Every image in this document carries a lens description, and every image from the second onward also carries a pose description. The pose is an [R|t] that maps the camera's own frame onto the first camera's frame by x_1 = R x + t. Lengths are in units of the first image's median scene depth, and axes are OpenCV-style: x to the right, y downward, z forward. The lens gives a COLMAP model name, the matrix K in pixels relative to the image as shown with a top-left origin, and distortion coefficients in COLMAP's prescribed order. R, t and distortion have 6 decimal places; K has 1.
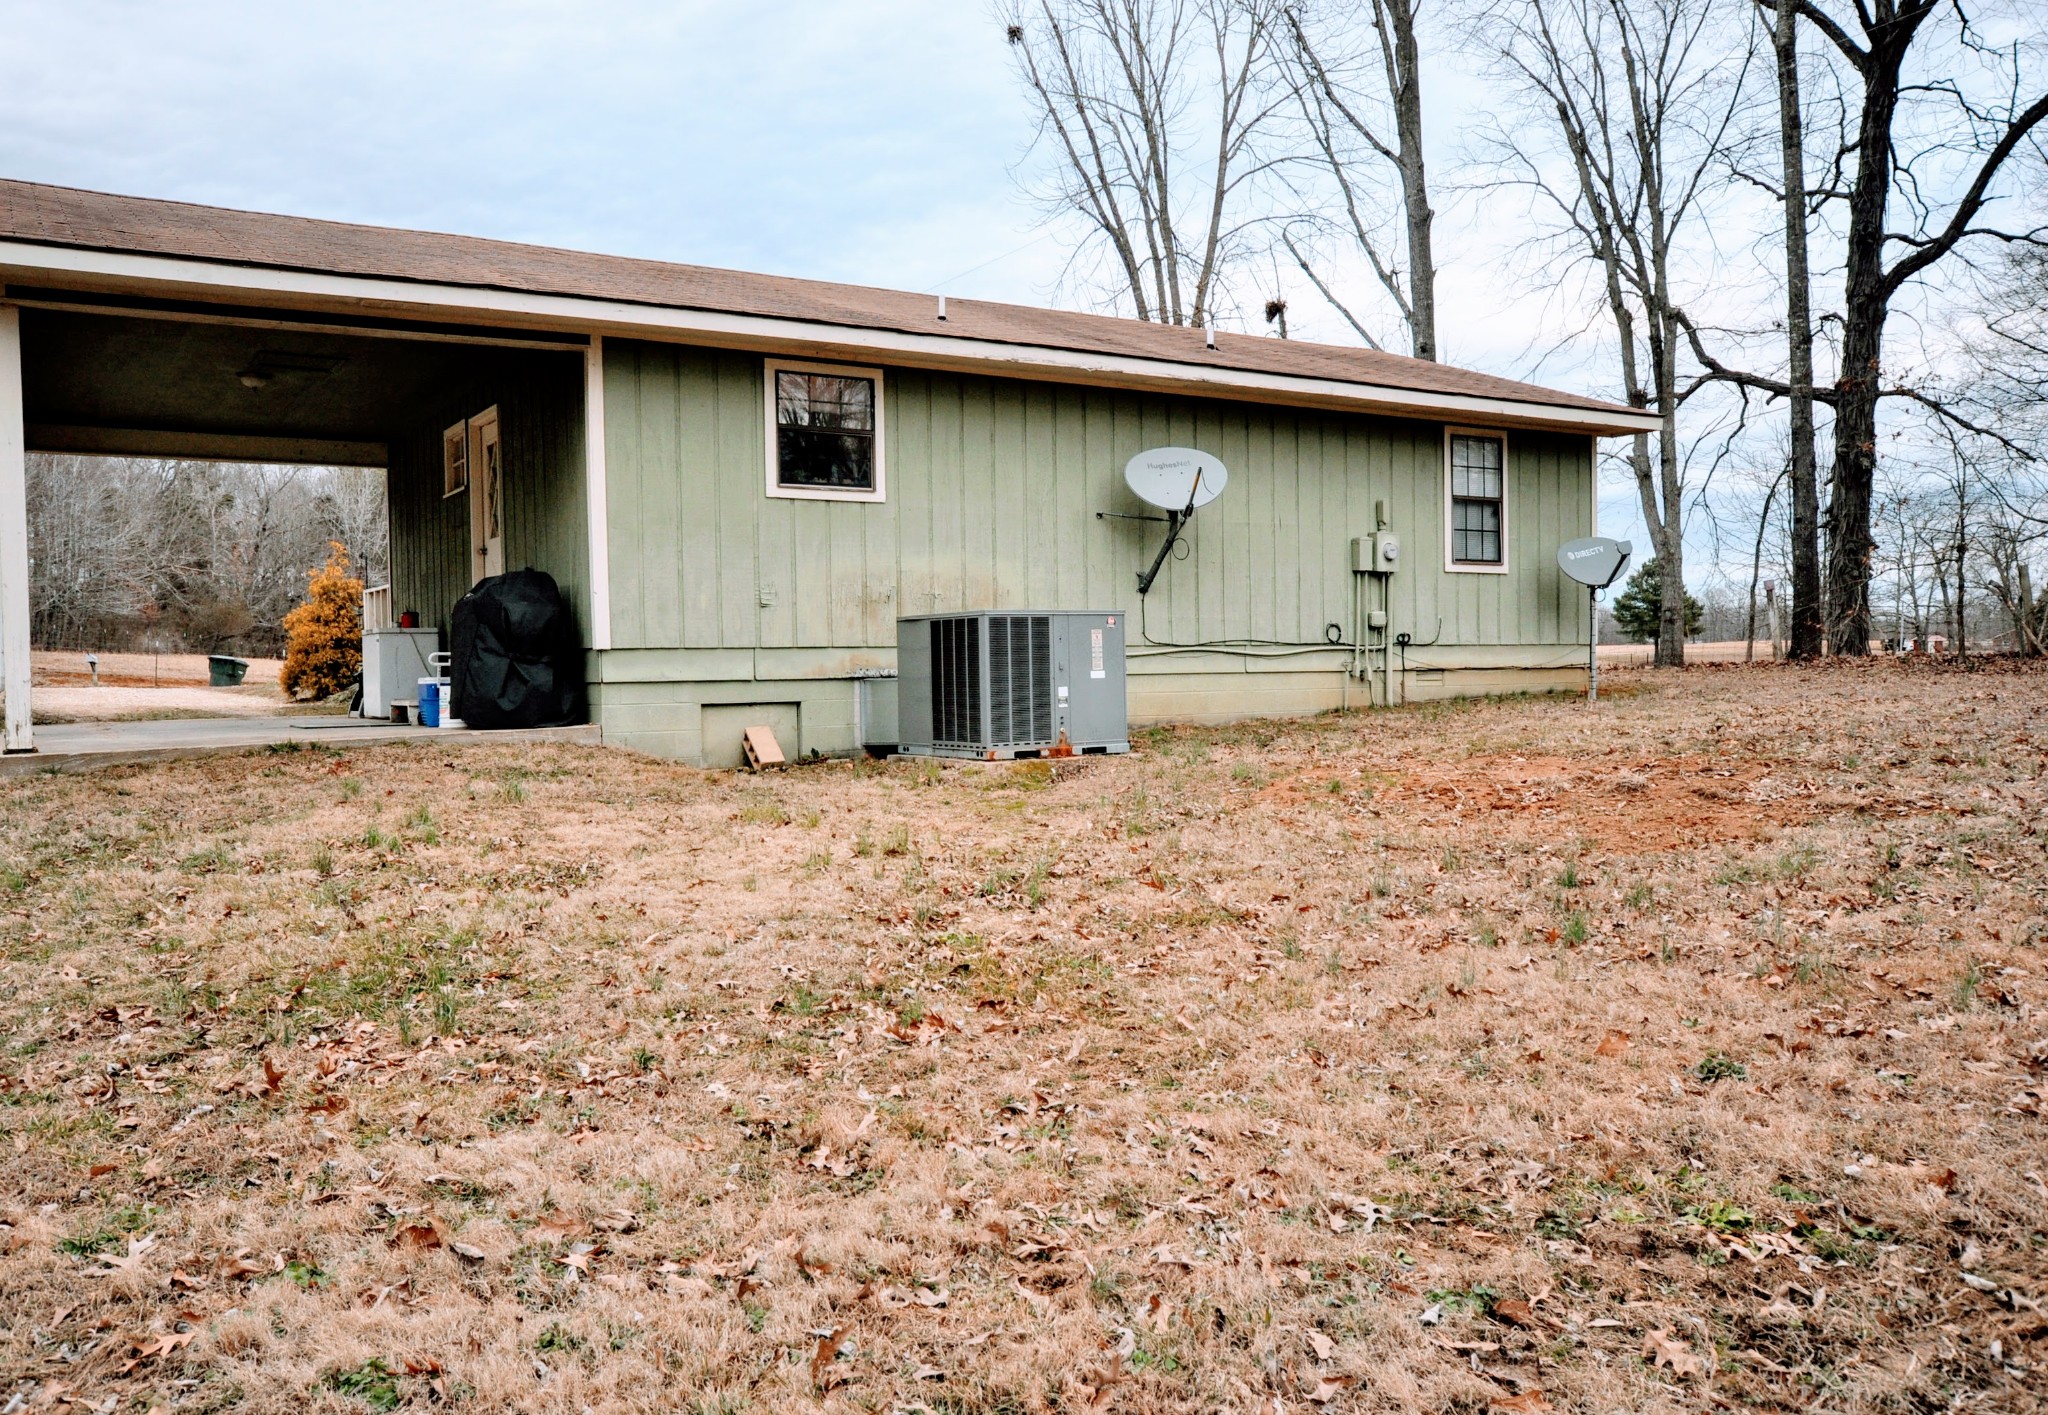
lens RADIAL K [[1566.0, 0, 1024.0], [0, 1566.0, 707.5], [0, 0, 1]] dist [0.063396, 0.002787]
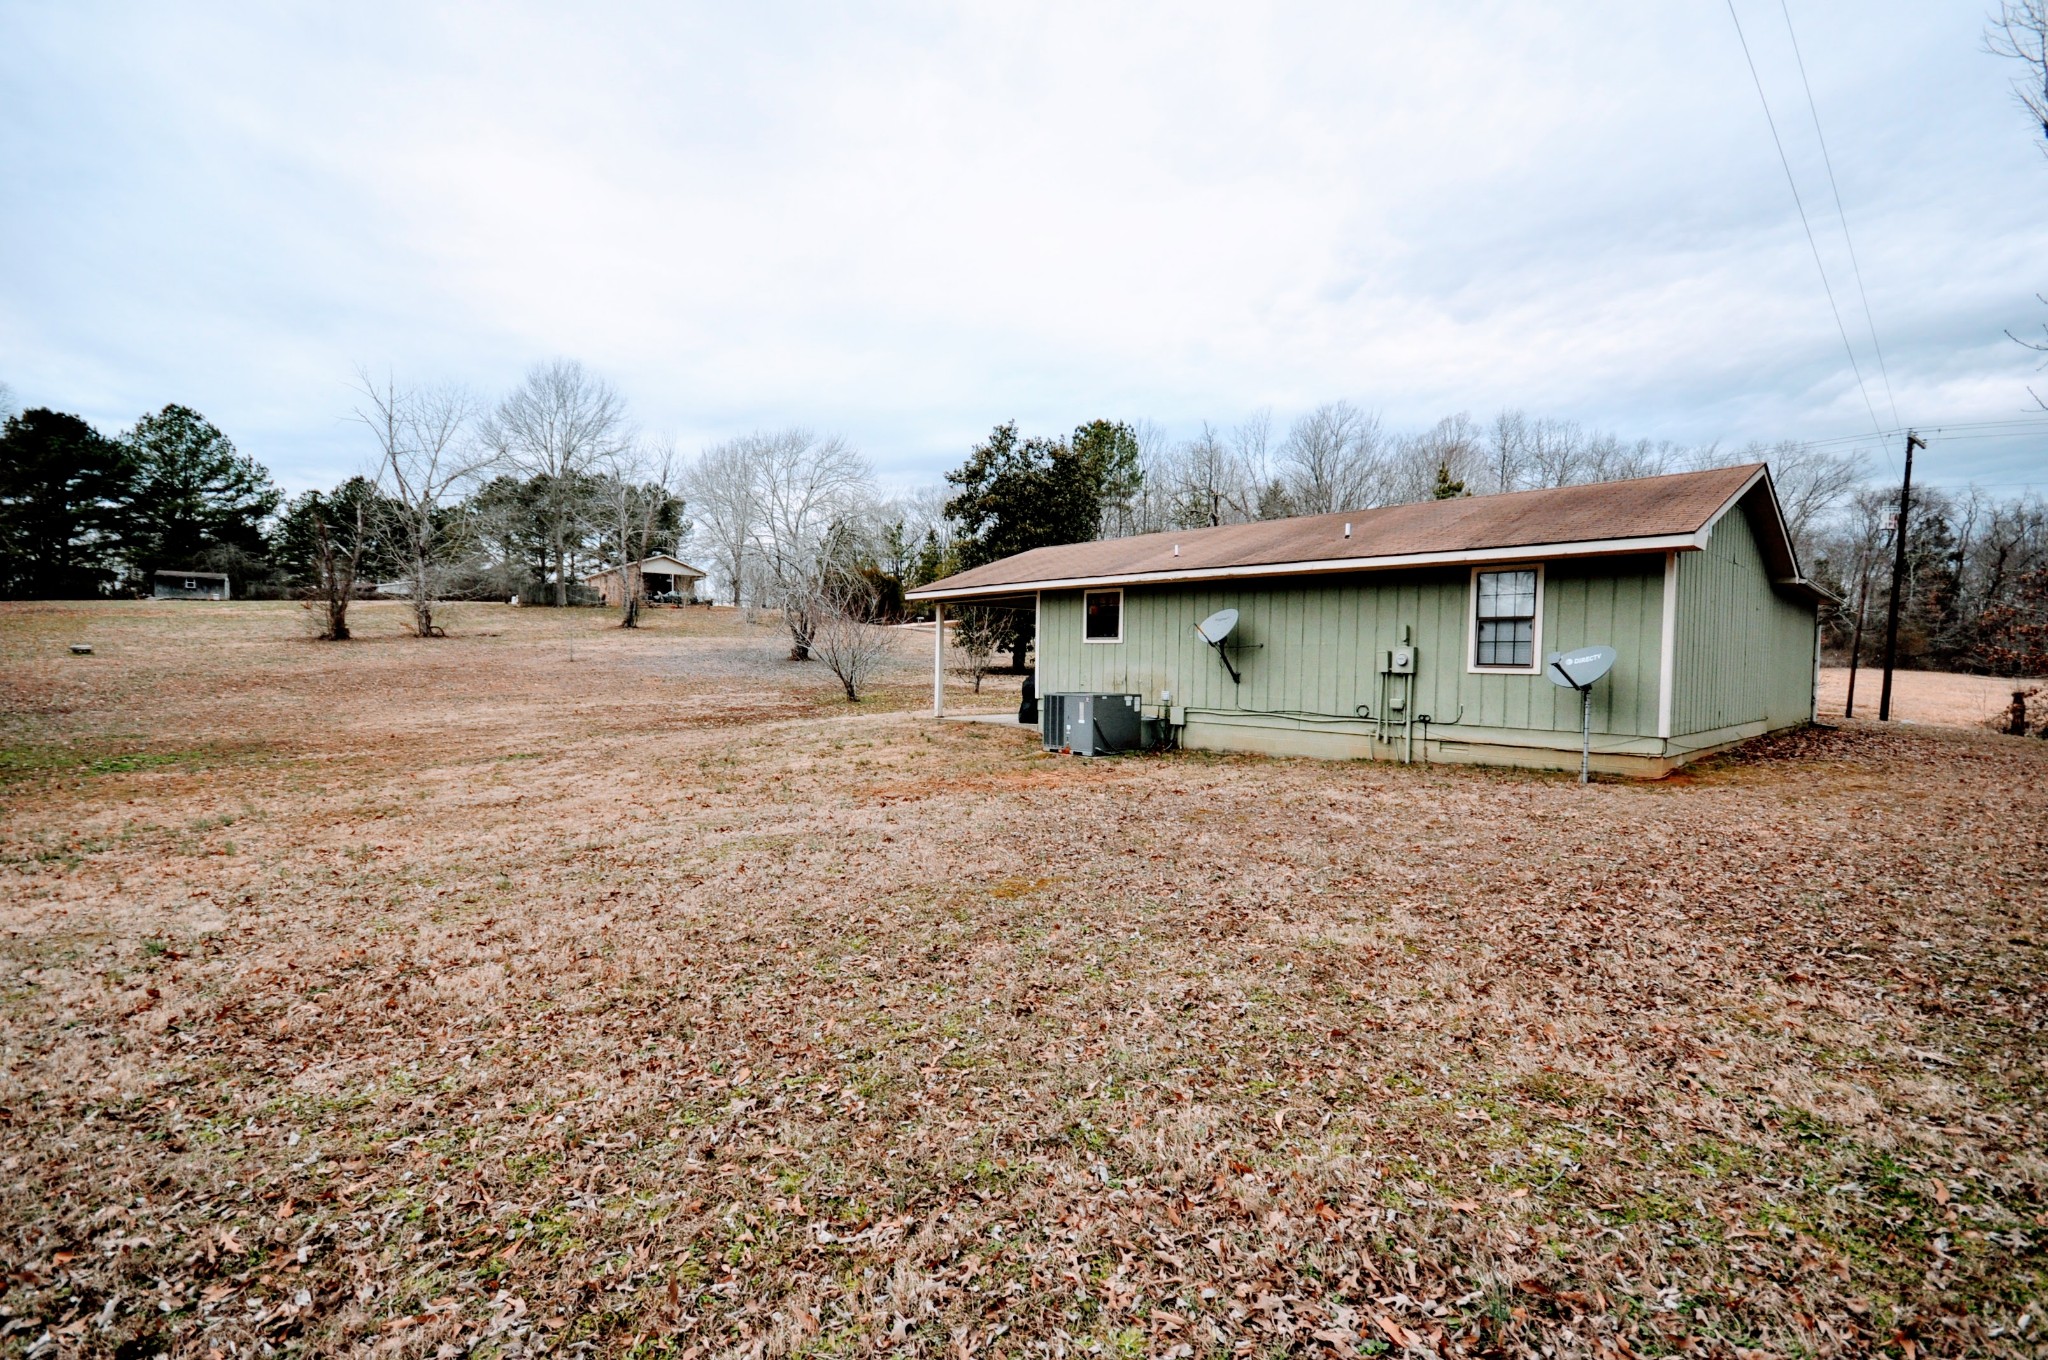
lens RADIAL K [[897.6, 0, 1023.7], [0, 897.6, 688.6], [0, 0, 1]] dist [0.000964, -0.009555]
pose [[0.189501, 0.049823, -0.980616, 1.028447], [-0.044405, 0.998125, 0.042131, -0.093578], [0.980876, 0.035560, 0.191358, 0.490419]]
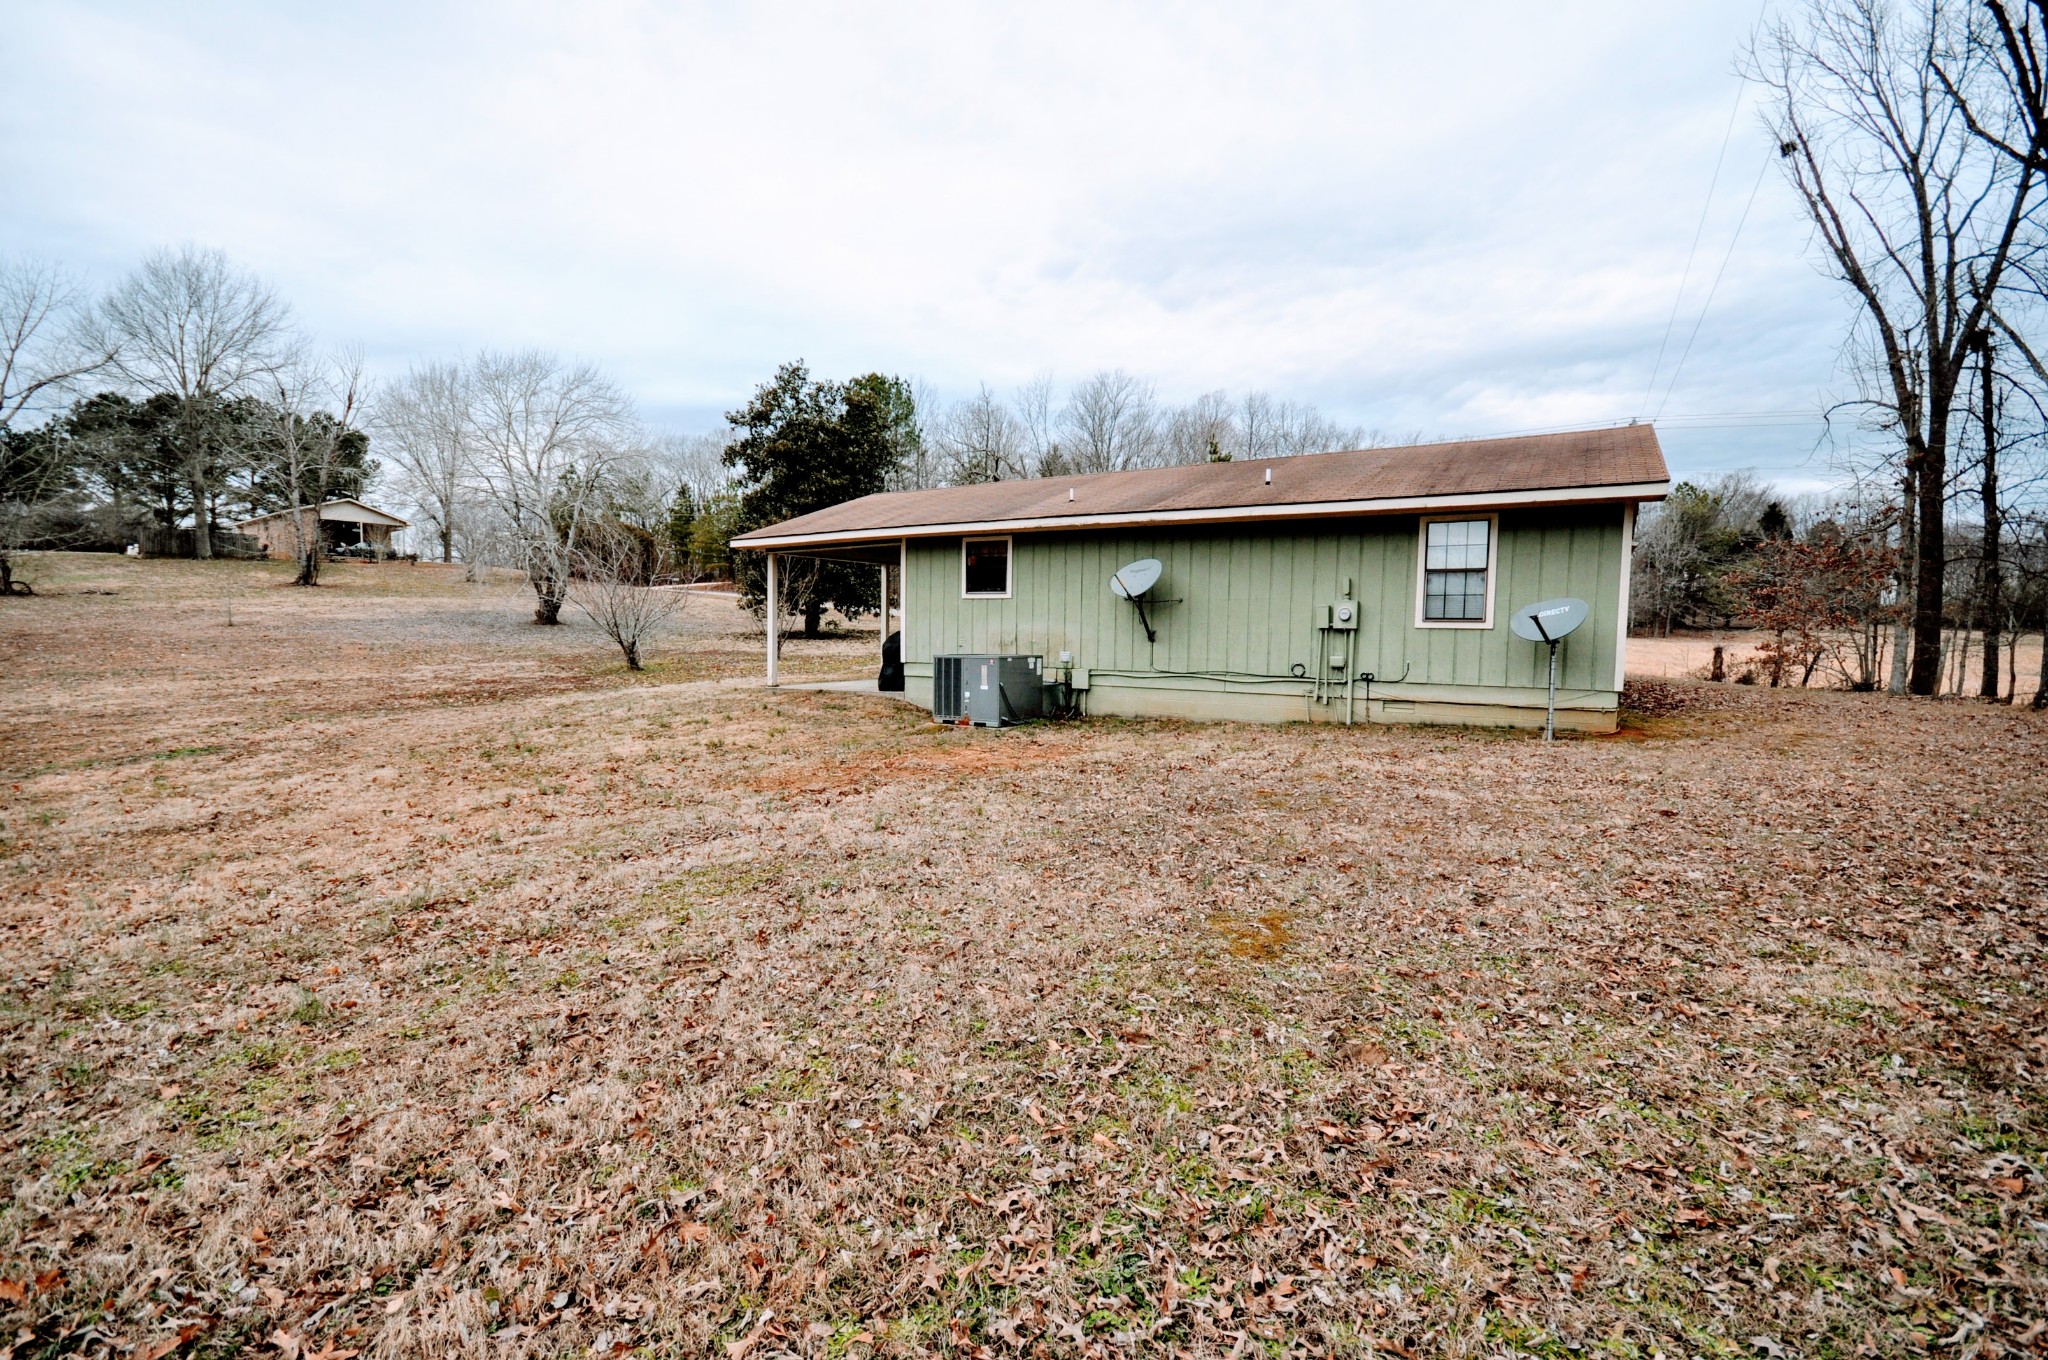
lens RADIAL K [[897.5, 0, 1017.7], [0, 897.5, 677.9], [0, 0, 1]] dist [0.015939, -0.015337]
pose [[0.440913, 0.069363, -0.894865, 0.844467], [-0.043349, 0.997492, 0.055959, -0.076304], [0.896502, 0.014118, 0.442814, 0.389255]]
